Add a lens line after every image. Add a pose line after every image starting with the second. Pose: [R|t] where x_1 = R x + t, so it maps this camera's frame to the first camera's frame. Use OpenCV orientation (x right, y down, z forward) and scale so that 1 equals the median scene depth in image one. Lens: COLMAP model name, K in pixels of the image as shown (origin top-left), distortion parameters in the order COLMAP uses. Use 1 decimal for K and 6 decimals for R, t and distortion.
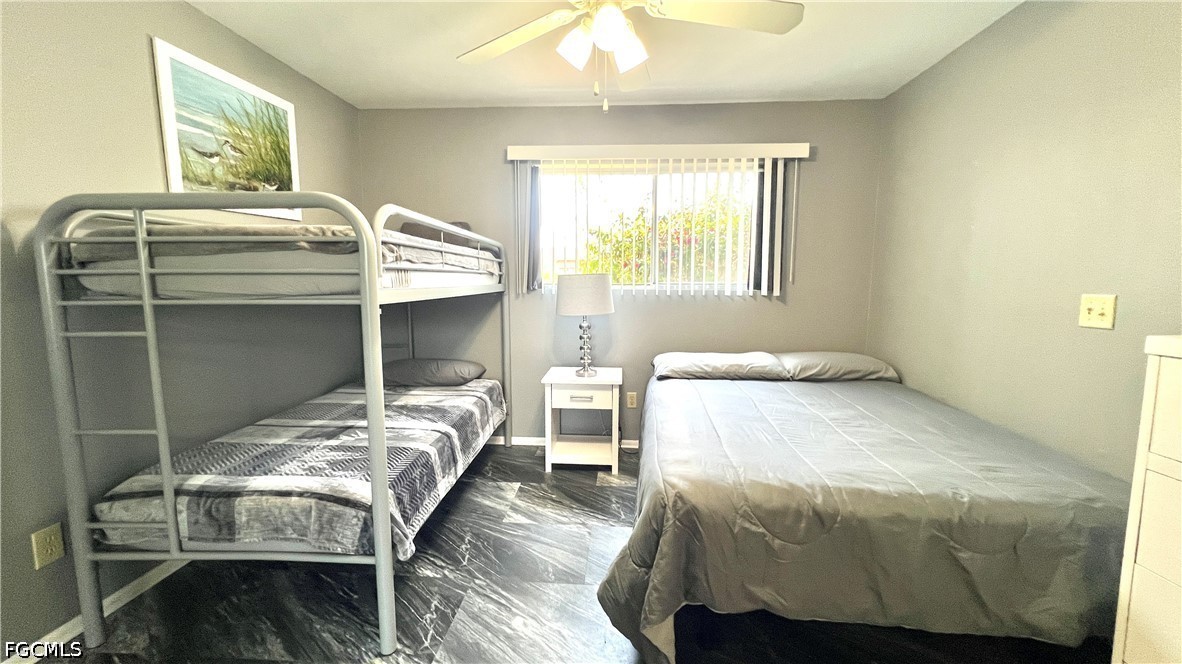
lens RADIAL K [[471.7, 0, 589.8], [0, 471.7, 330.7], [0, 0, 1]] dist [-0.001116, 0.000006]
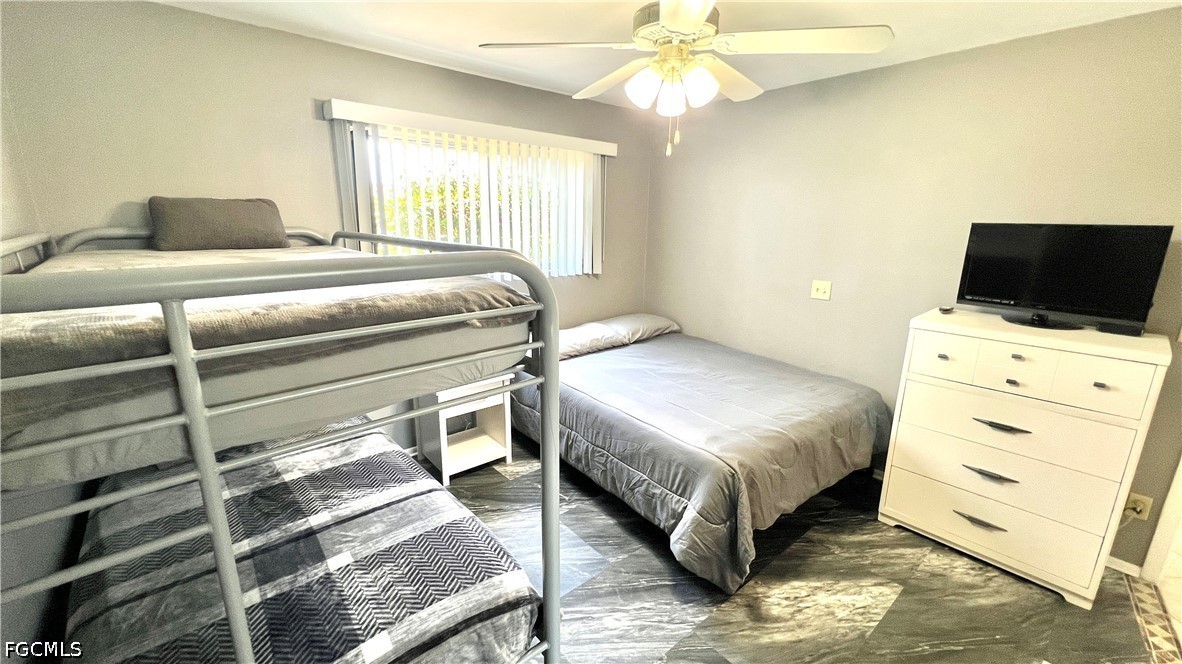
lens RADIAL K [[471.7, 0, 589.8], [0, 471.7, 330.7], [0, 0, 1]] dist [-0.001116, 0.000006]
pose [[0.717171, -0.156701, 0.679051, -0.641904], [0.062444, 0.984922, 0.161336, -0.181648], [-0.694094, -0.073303, 0.716143, 0.226253]]
